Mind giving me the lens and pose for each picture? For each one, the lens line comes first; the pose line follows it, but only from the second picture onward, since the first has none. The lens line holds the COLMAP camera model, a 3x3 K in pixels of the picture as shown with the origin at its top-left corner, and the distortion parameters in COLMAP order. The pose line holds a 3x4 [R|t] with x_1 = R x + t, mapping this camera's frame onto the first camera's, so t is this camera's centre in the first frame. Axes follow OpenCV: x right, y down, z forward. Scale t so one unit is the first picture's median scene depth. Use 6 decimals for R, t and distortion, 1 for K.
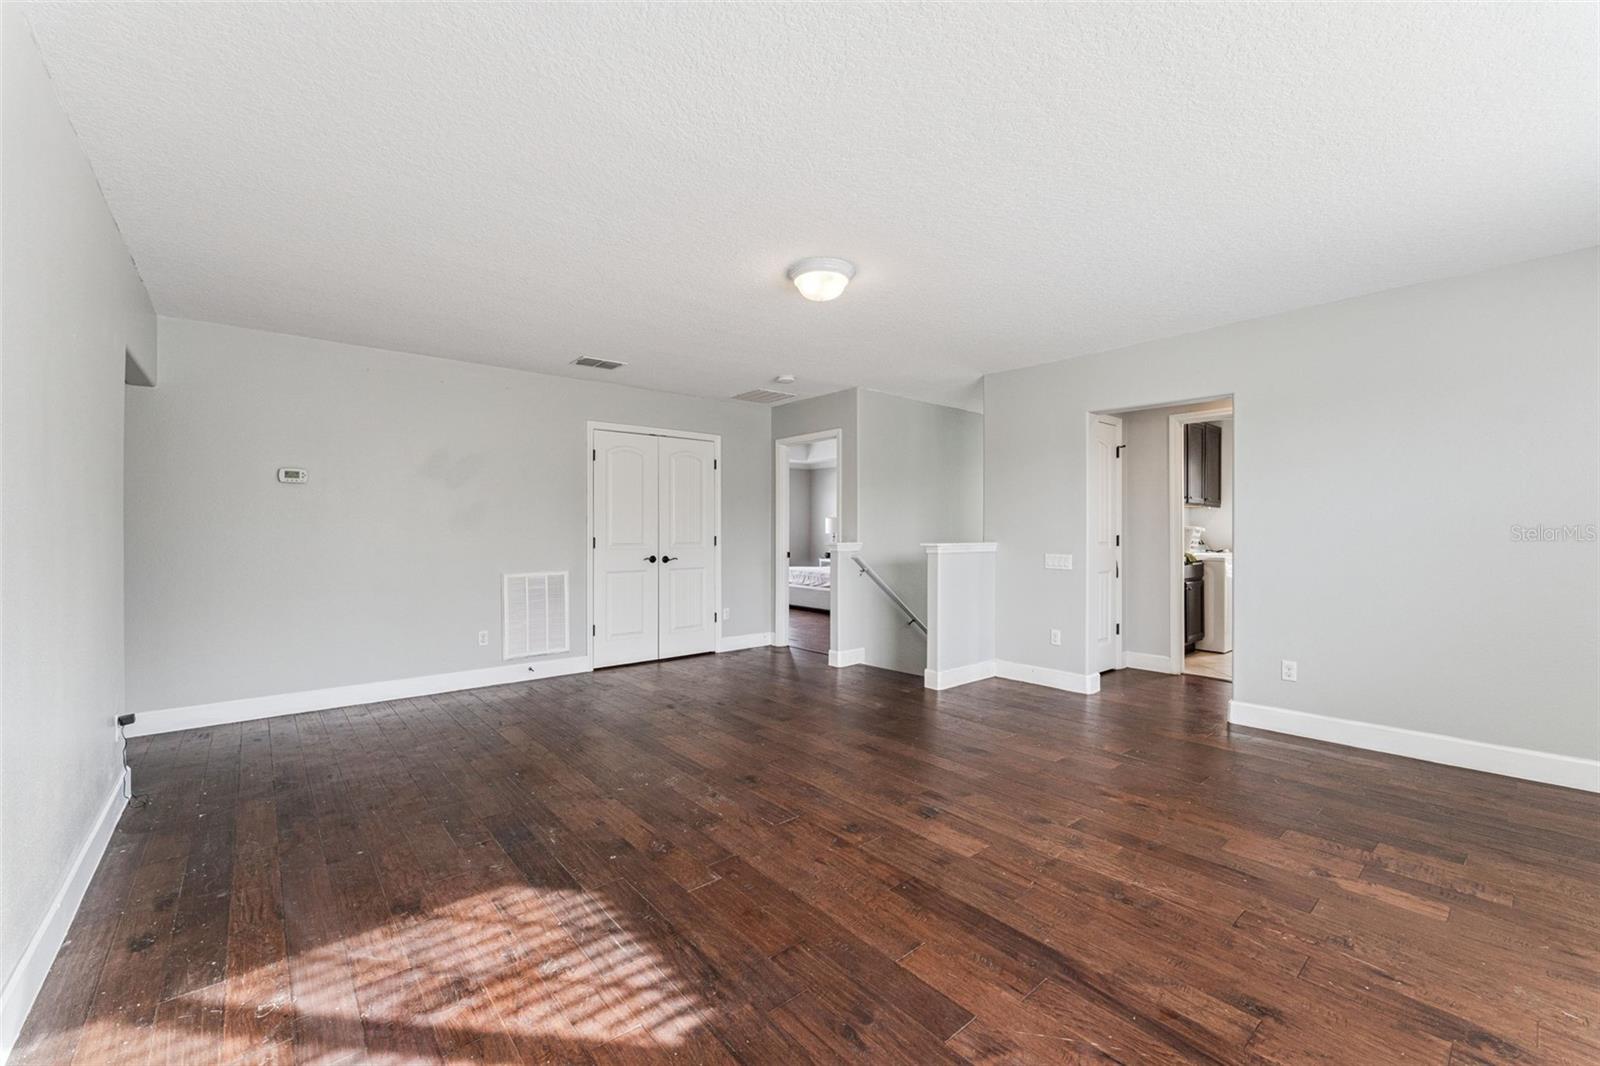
lens RADIAL K [[652.6, 0, 781.4], [0, 652.6, 529.0], [0, 0, 1]] dist [-0.000116, 0.000206]
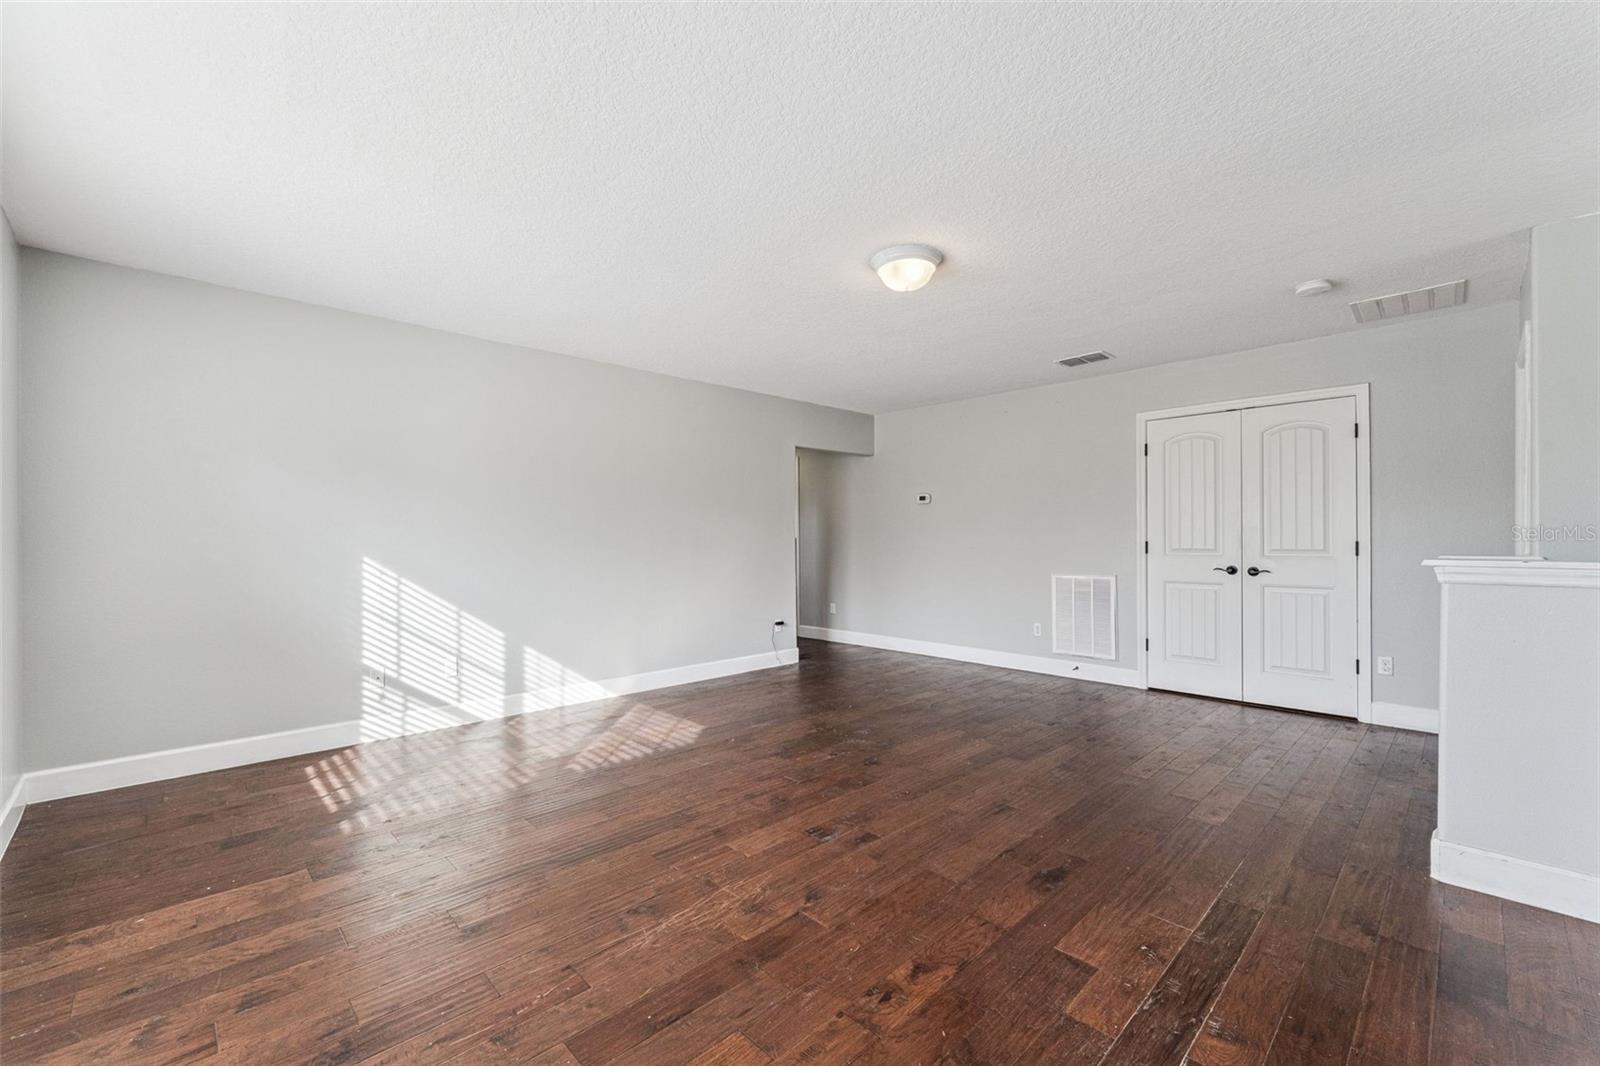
lens RADIAL K [[652.6, 0, 781.4], [0, 652.6, 529.0], [0, 0, 1]] dist [-0.000116, 0.000206]
pose [[0.060405, -0.011345, -0.998109, 1.347957], [0.006272, 0.999920, -0.010986, 0.006505], [0.998154, -0.005596, 0.060471, 1.028587]]
